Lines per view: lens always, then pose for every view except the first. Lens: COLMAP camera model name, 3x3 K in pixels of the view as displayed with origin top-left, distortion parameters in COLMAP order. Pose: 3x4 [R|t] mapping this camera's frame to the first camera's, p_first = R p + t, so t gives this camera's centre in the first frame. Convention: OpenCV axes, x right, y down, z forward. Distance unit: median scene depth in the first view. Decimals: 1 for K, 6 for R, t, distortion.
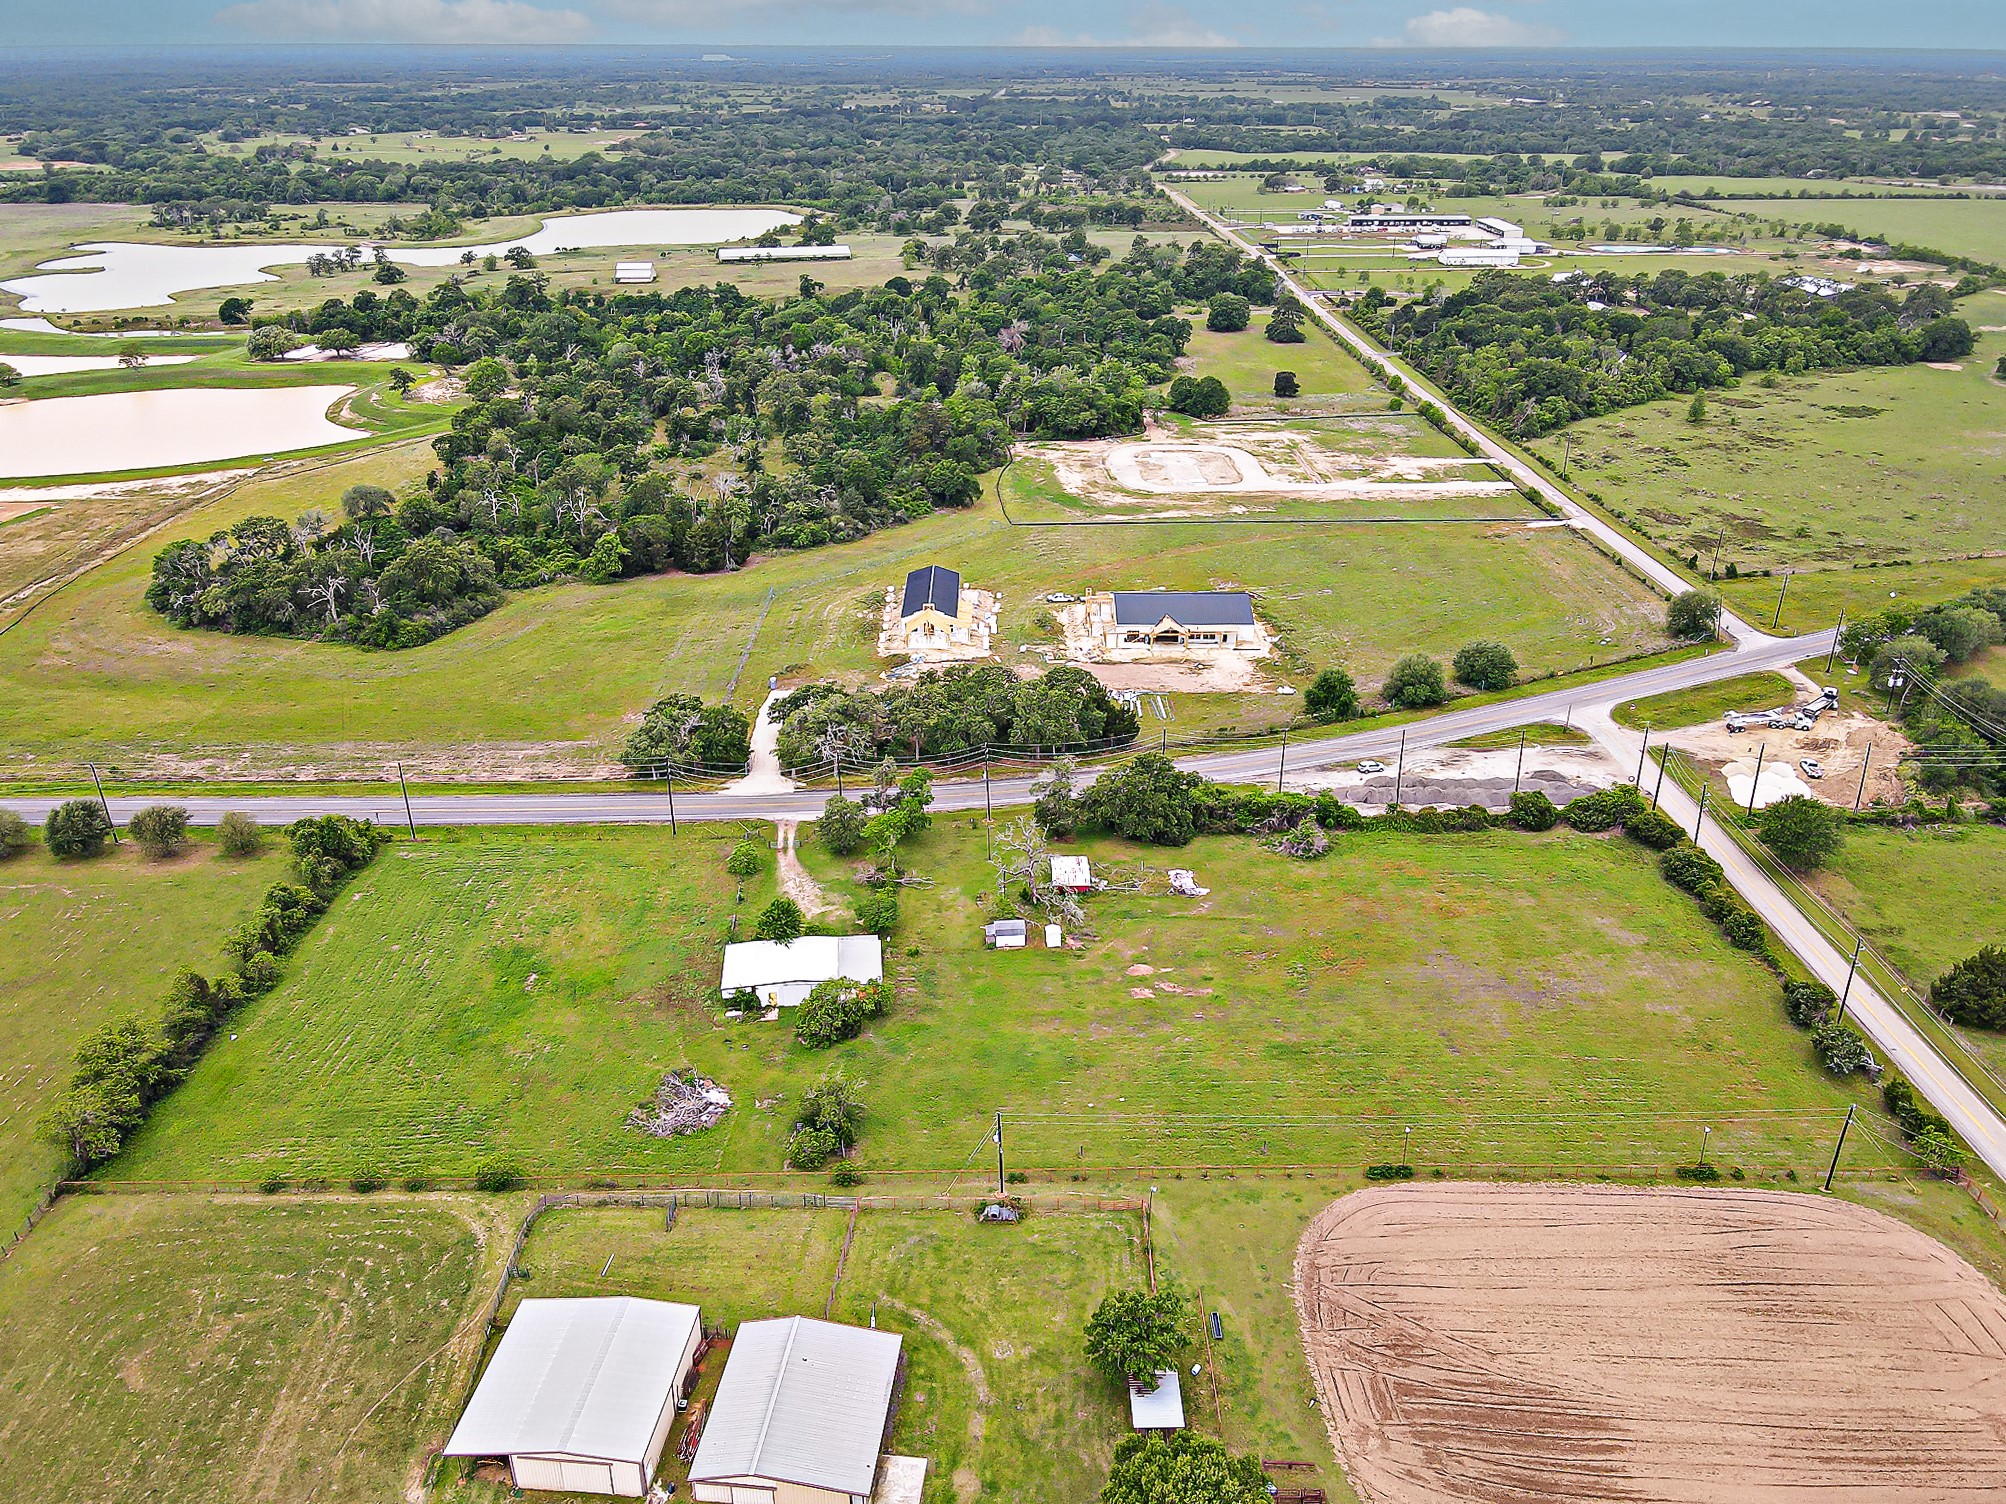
lens RADIAL K [[1513.9, 0, 1003.0], [0, 1513.9, 752.0], [0, 0, 1]] dist [0.001118, 0.020668]
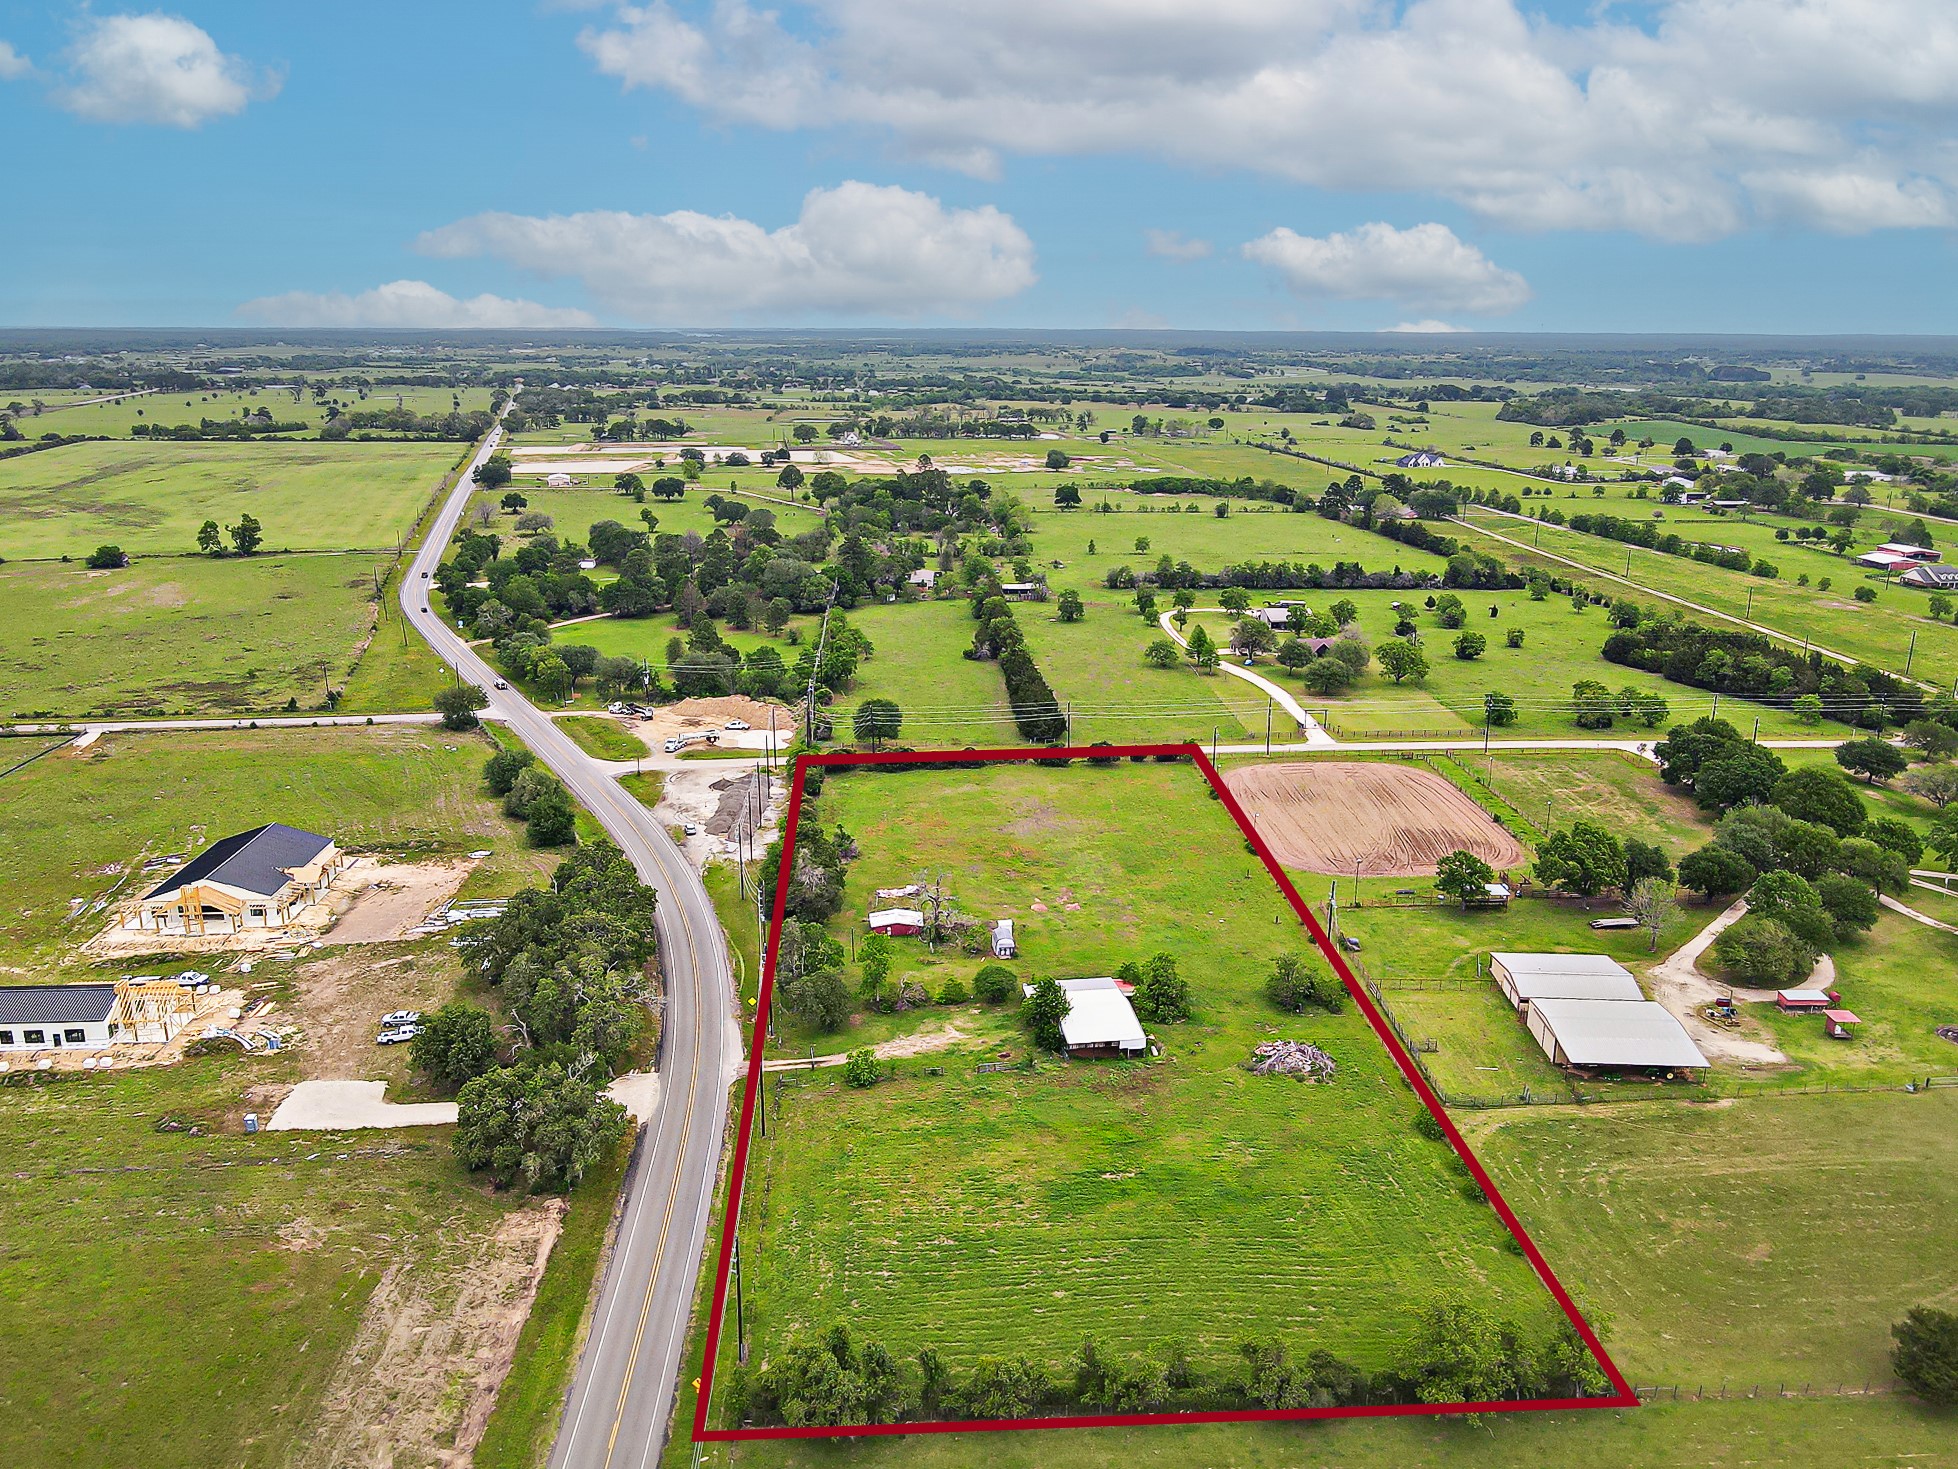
lens RADIAL K [[1508.1, 0, 979.0], [0, 1508.1, 734.5], [0, 0, 1]] dist [-0.000797, 0.010783]
pose [[-0.050793, -0.264648, 0.963006, -1.118008], [0.422249, 0.868138, 0.260848, -0.340811], [-0.905056, 0.419877, 0.067652, 0.945220]]
